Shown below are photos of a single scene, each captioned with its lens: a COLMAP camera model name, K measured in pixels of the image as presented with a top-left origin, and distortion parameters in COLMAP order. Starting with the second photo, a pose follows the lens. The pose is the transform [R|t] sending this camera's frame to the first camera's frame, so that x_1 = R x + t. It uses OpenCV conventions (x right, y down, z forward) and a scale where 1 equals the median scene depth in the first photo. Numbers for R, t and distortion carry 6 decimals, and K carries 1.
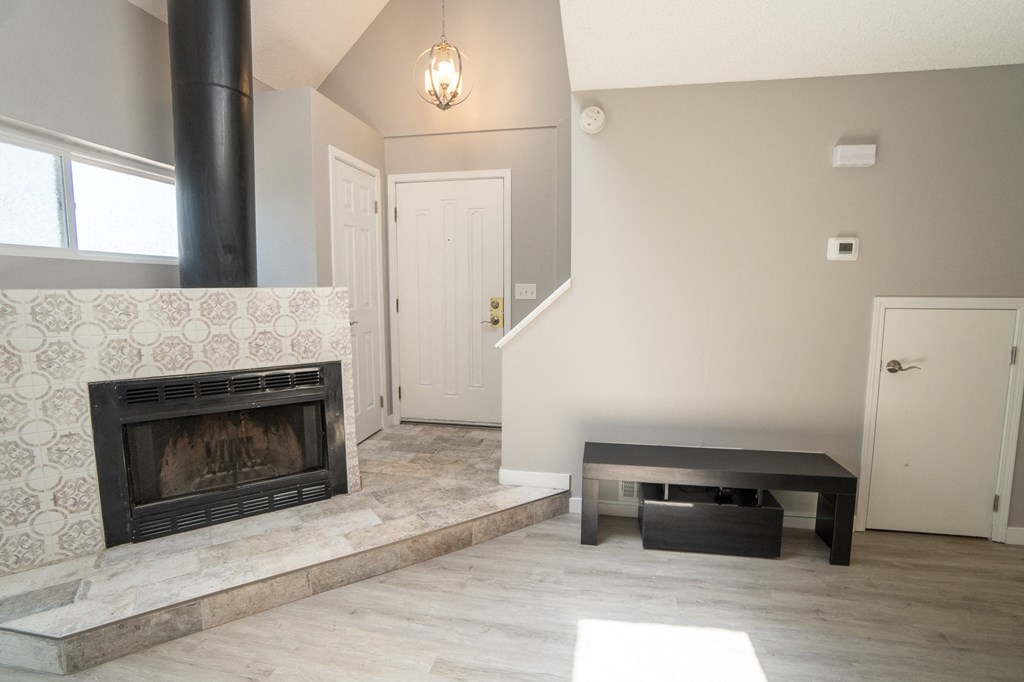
lens RADIAL K [[484.3, 0, 520.6], [0, 484.3, 343.4], [0, 0, 1]] dist [-0.052356, 0.012126]
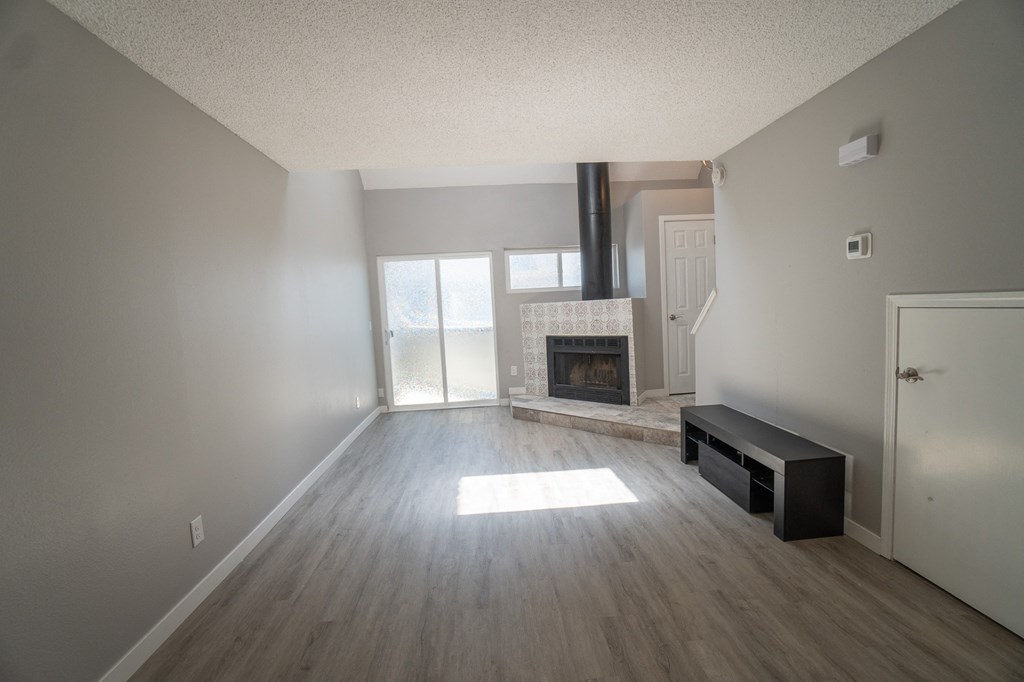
lens RADIAL K [[484.3, 0, 511.1], [0, 484.3, 342.4], [0, 0, 1]] dist [-0.052356, 0.012126]
pose [[0.225495, 0.064718, -0.972092, 1.647207], [-0.055526, 0.997023, 0.053497, -0.017837], [0.972661, 0.041913, 0.228417, 0.104252]]
